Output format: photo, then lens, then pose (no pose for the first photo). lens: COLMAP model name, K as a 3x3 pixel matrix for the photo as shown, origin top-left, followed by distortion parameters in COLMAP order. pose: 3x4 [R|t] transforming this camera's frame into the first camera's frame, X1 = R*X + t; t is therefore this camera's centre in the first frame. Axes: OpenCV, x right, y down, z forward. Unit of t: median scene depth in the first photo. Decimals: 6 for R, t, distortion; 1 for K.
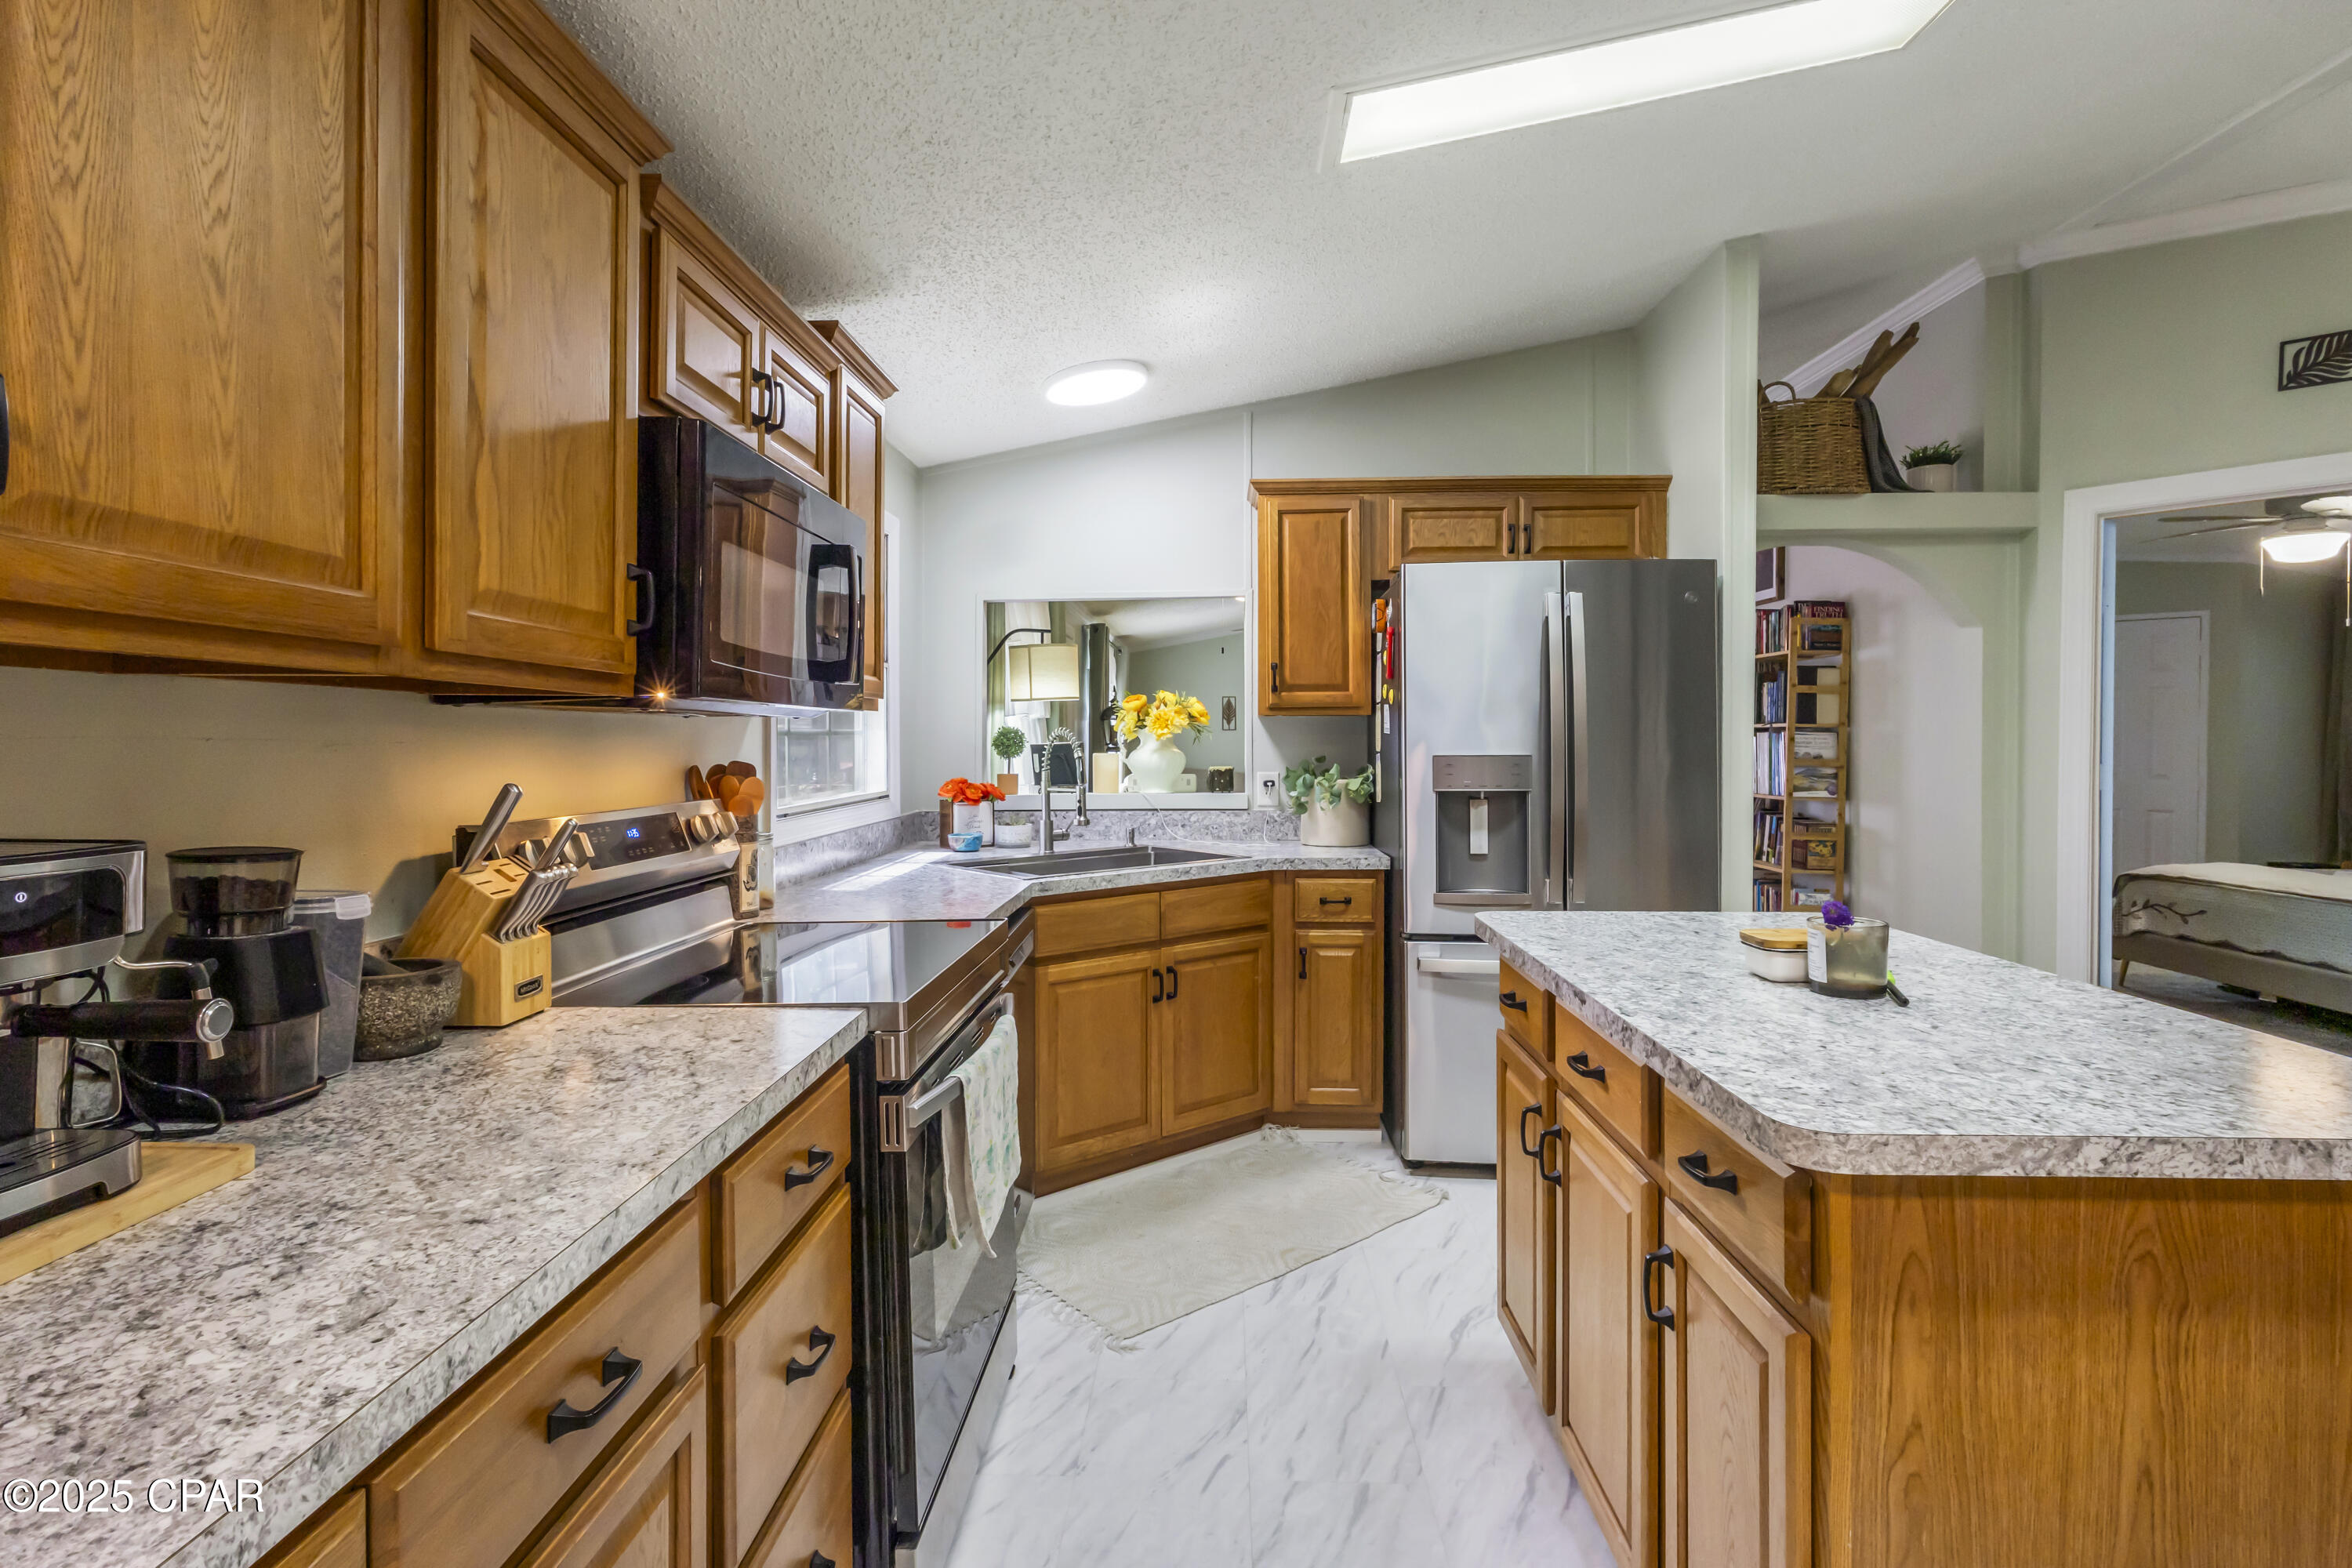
lens RADIAL K [[1146.1, 0, 1180.1], [0, 1146.1, 744.3], [0, 0, 1]] dist [-0.002801, -0.000546]
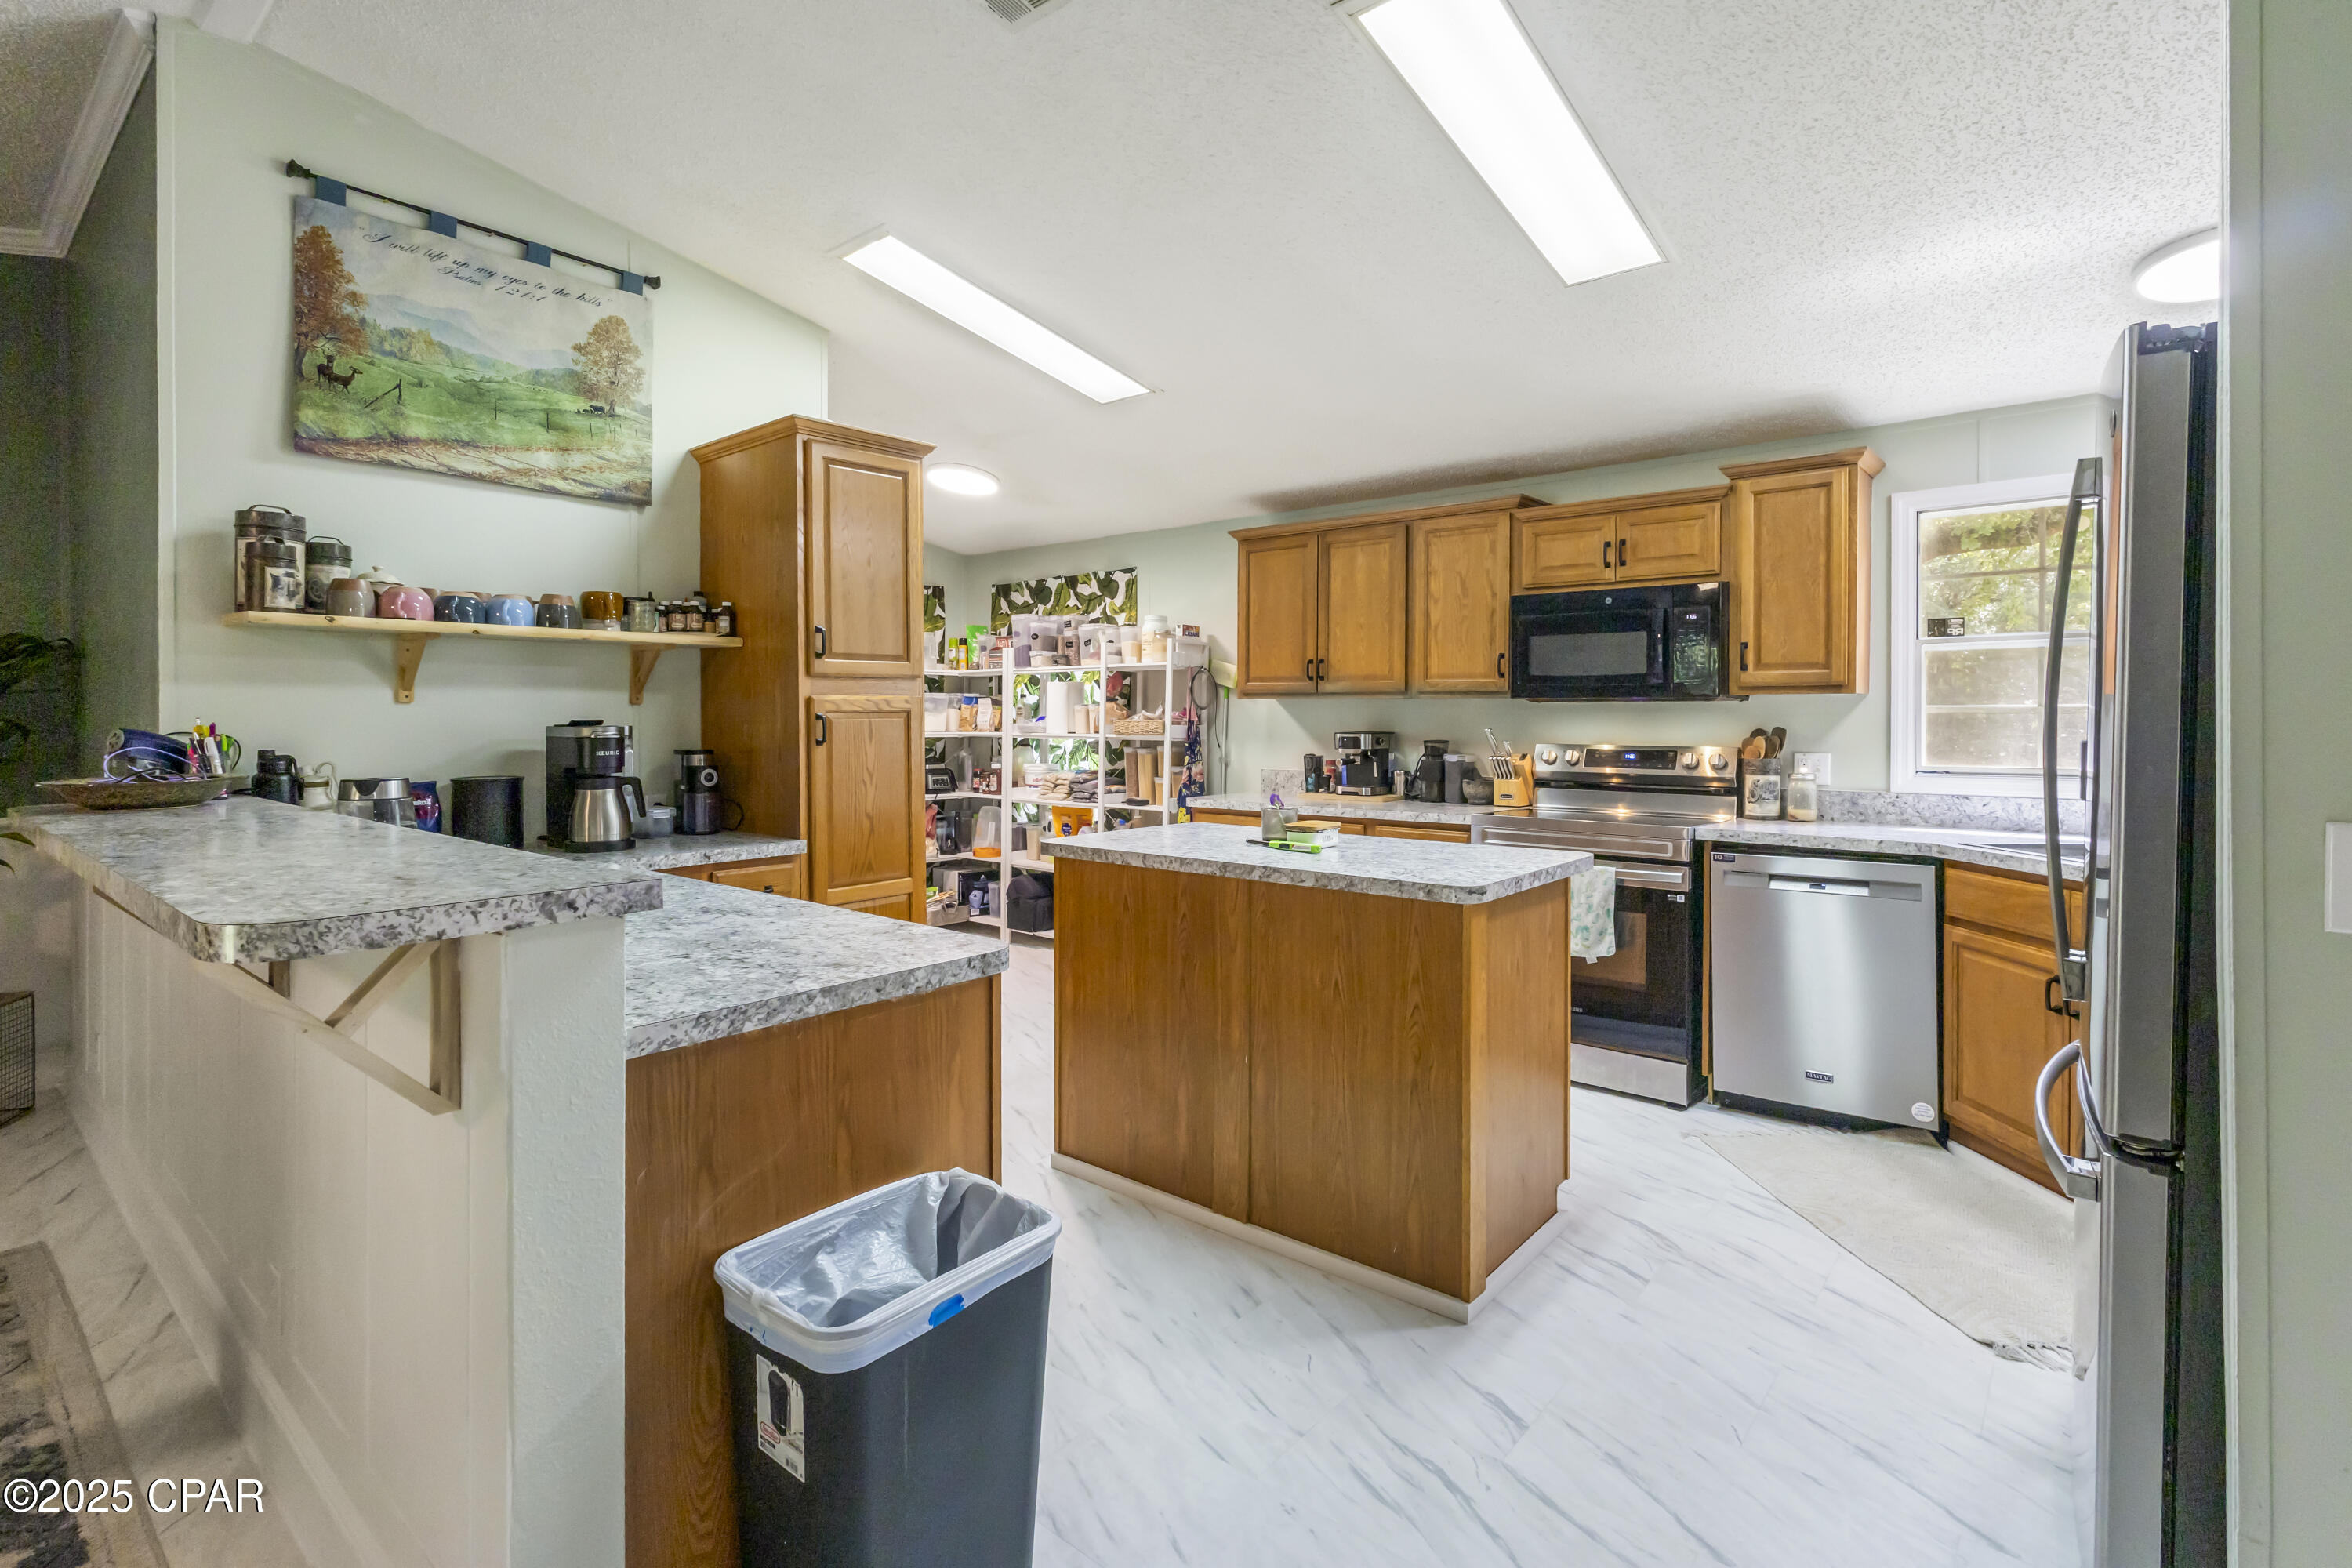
lens RADIAL K [[1109.9, 0, 1183.2], [0, 1109.9, 712.5], [0, 0, 1]] dist [0.000056, 0.001049]
pose [[-0.610324, -0.000858, -0.792151, 1.449206], [-0.002722, 0.999996, 0.001015, -0.005272], [0.792147, 0.002776, -0.610324, 1.350033]]
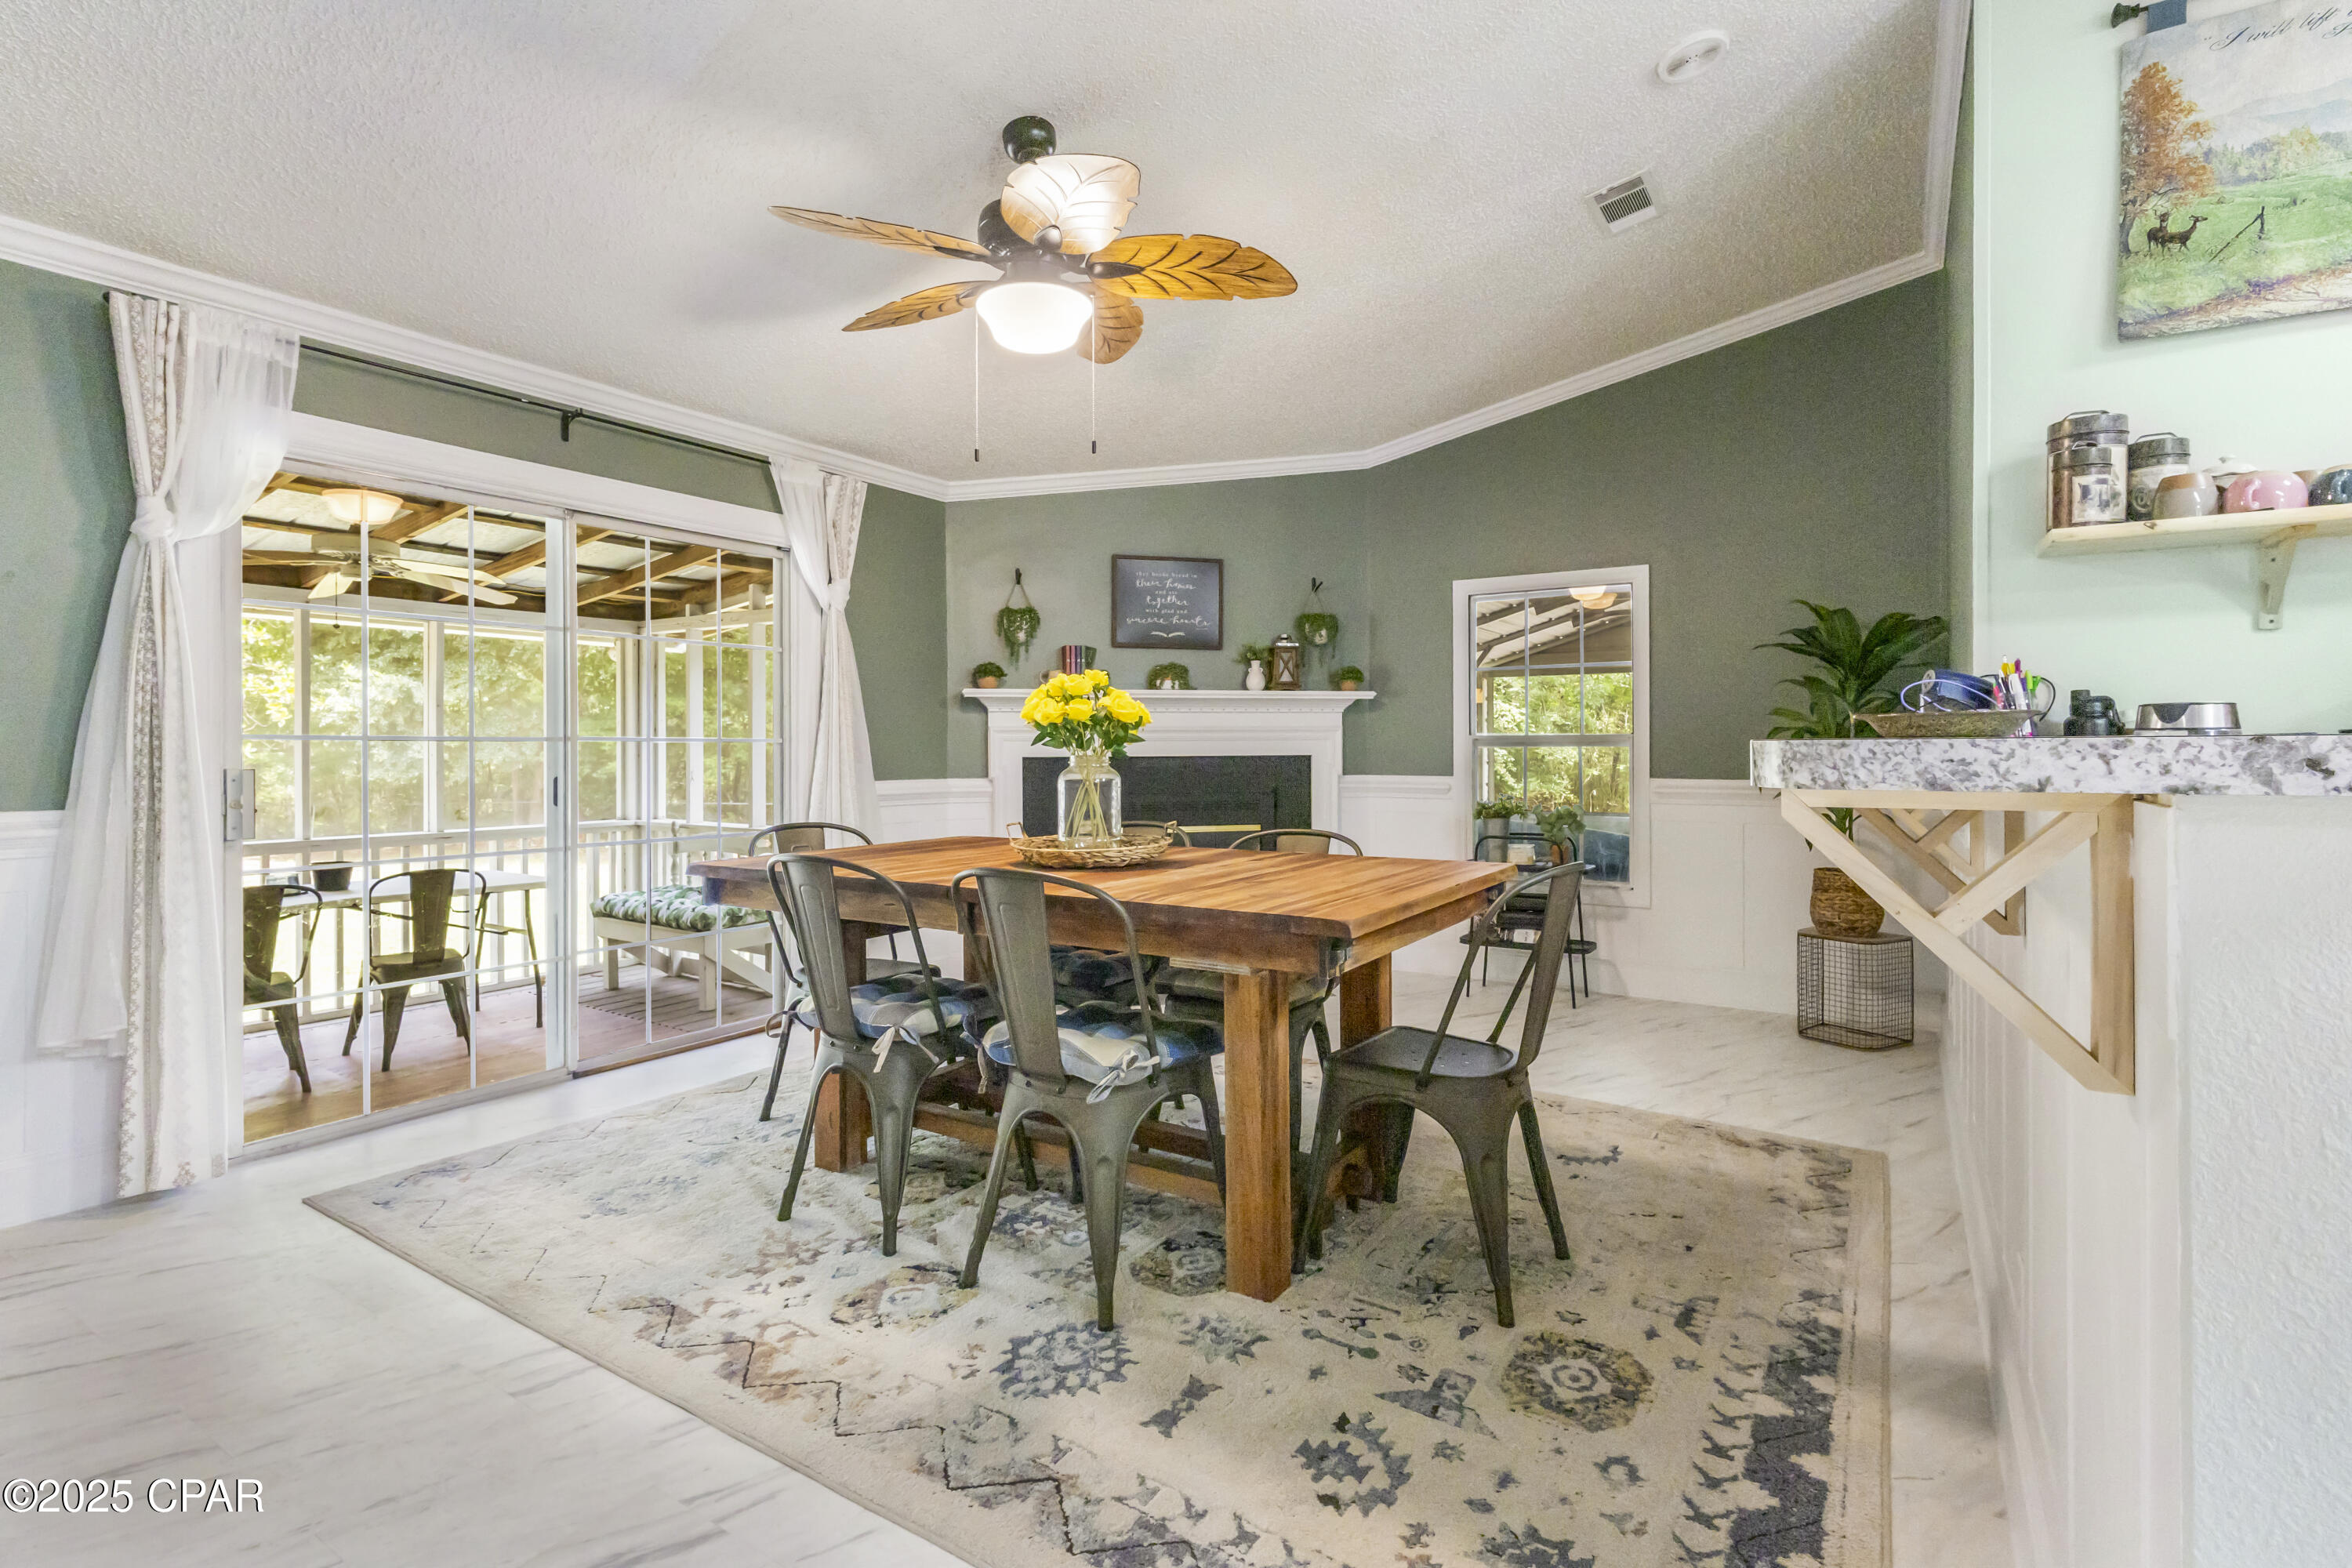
lens RADIAL K [[1099.5, 0, 1181.8], [0, 1099.5, 756.7], [0, 0, 1]] dist [0.000947, -0.000567]
pose [[-0.859238, -0.000216, 0.511575, 1.315170], [0.005424, 0.999940, 0.009533, 0.079366], [-0.511547, 0.010965, -0.859186, 1.183458]]
